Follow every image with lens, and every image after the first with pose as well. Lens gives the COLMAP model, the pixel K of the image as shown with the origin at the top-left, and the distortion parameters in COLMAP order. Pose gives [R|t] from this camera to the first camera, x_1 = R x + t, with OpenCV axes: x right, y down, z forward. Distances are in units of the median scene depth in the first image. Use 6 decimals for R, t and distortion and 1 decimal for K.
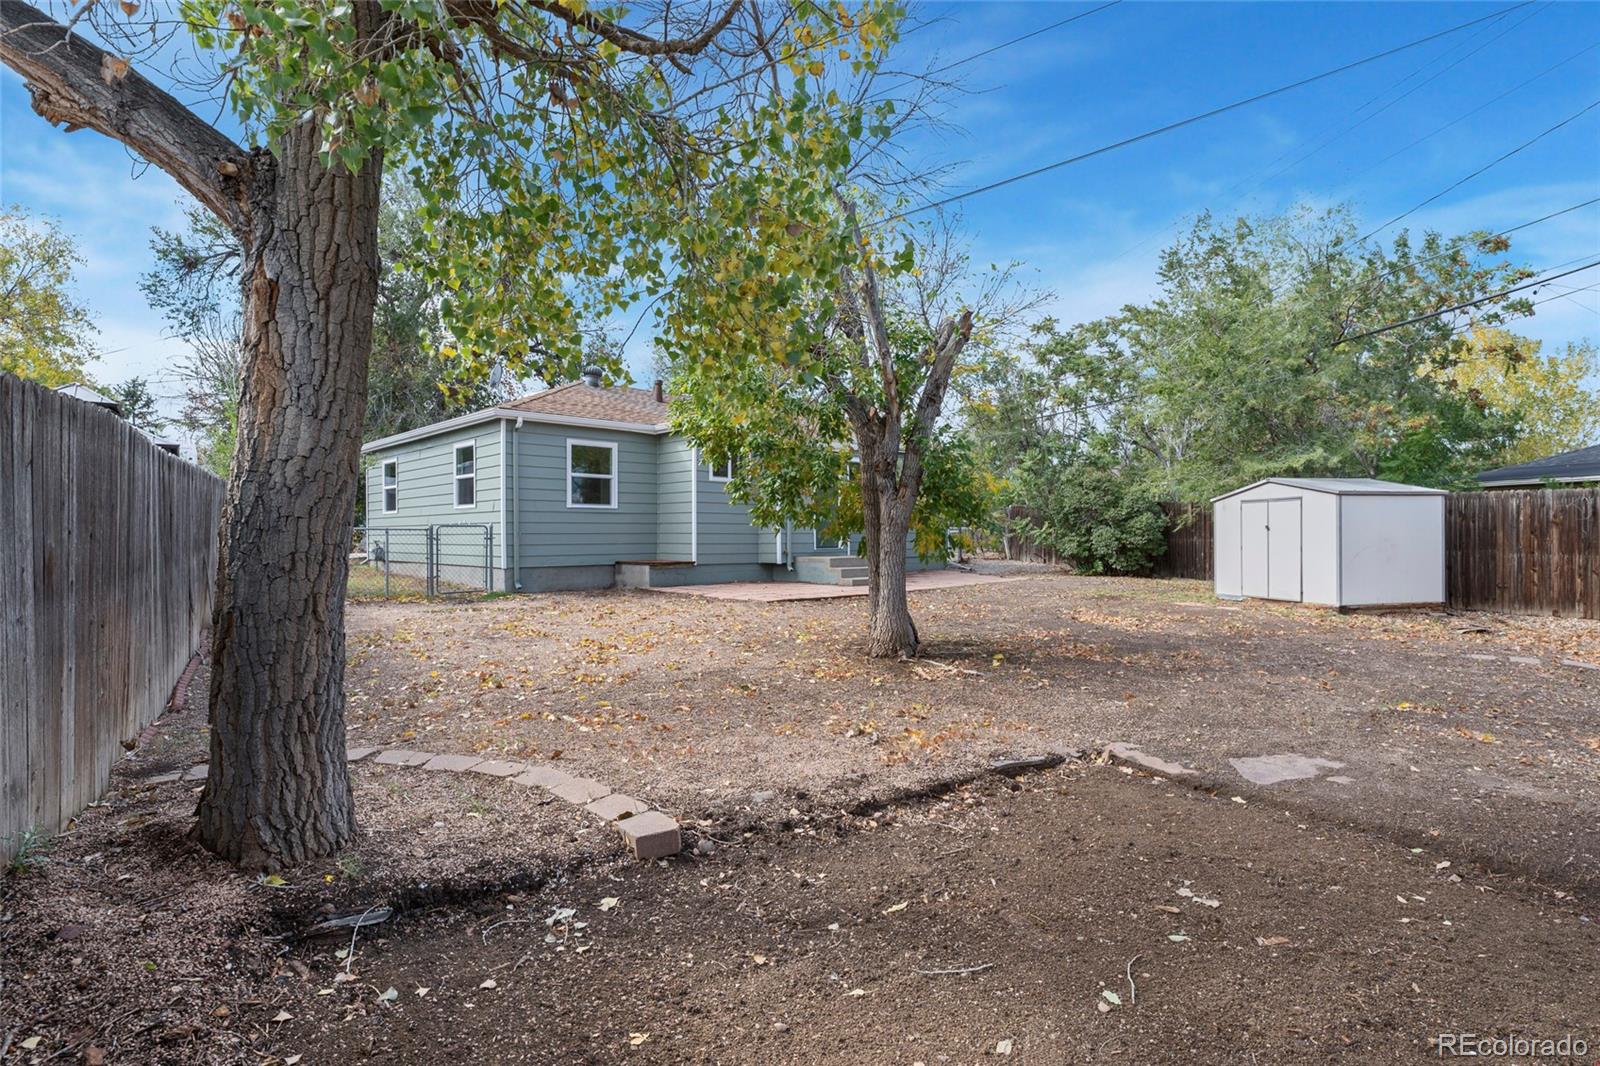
lens RADIAL K [[798.3, 0, 800.0], [0, 798.3, 533.0], [0, 0, 1]] dist [-0.023261, -0.000301]
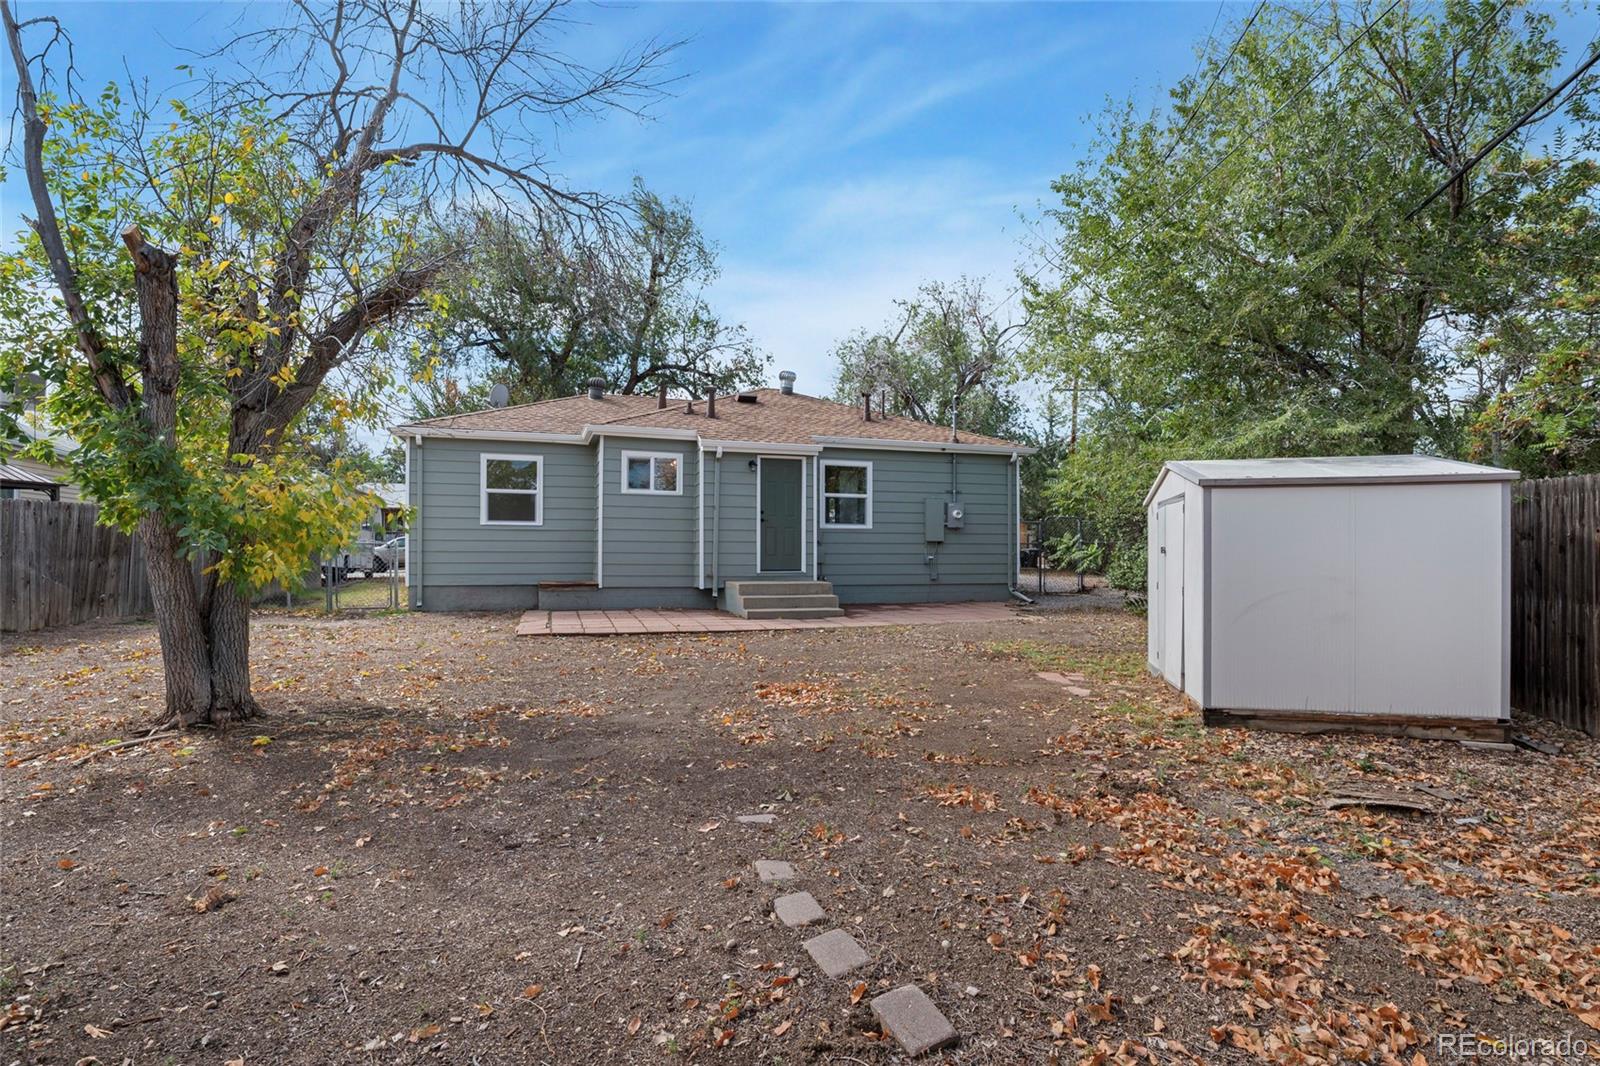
lens RADIAL K [[783.9, 0, 800.0], [0, 783.9, 533.0], [0, 0, 1]] dist [-0.003418, -0.000438]
pose [[0.903218, -0.002075, -0.429177, 0.448636], [-0.008142, 0.999726, -0.021969, -0.003817], [0.429105, 0.023337, 0.902953, 0.295364]]
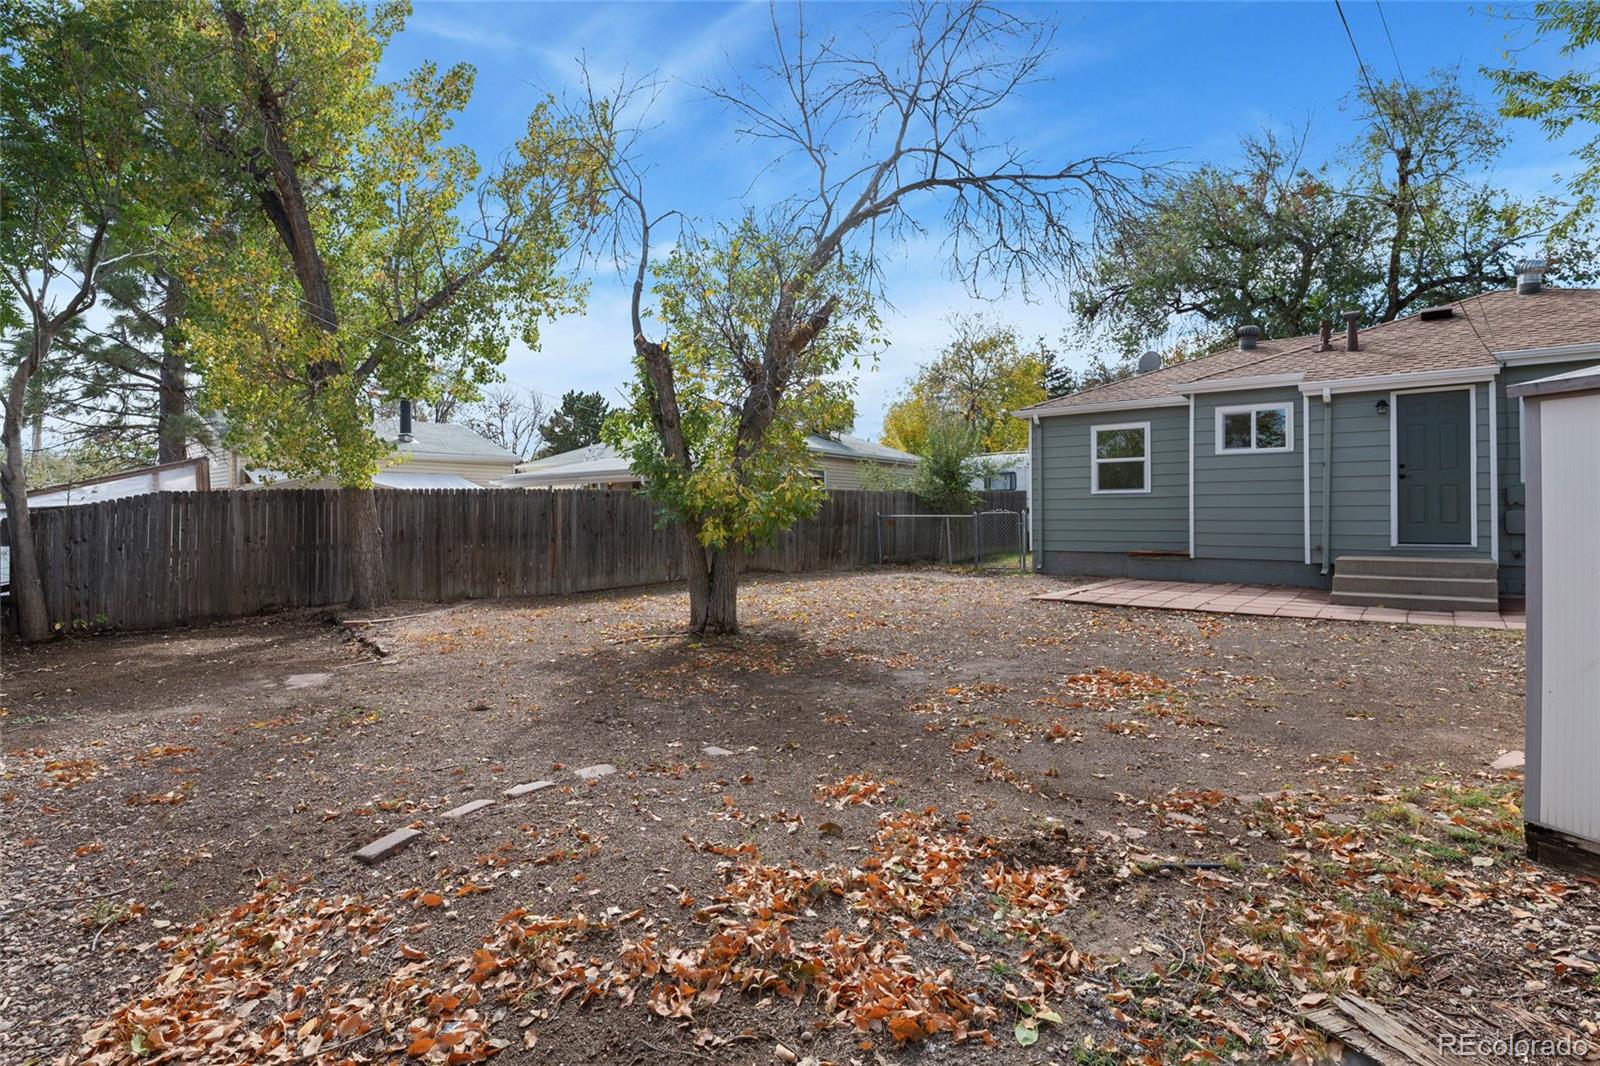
lens RADIAL K [[765.8, 0, 800.0], [0, 765.8, 533.0], [0, 0, 1]] dist [-0.055181, 0.000257]
pose [[0.126352, 0.023154, -0.991715, 0.598478], [0.006076, 0.999691, 0.024114, -0.007701], [0.991967, -0.009073, 0.126172, 0.487833]]
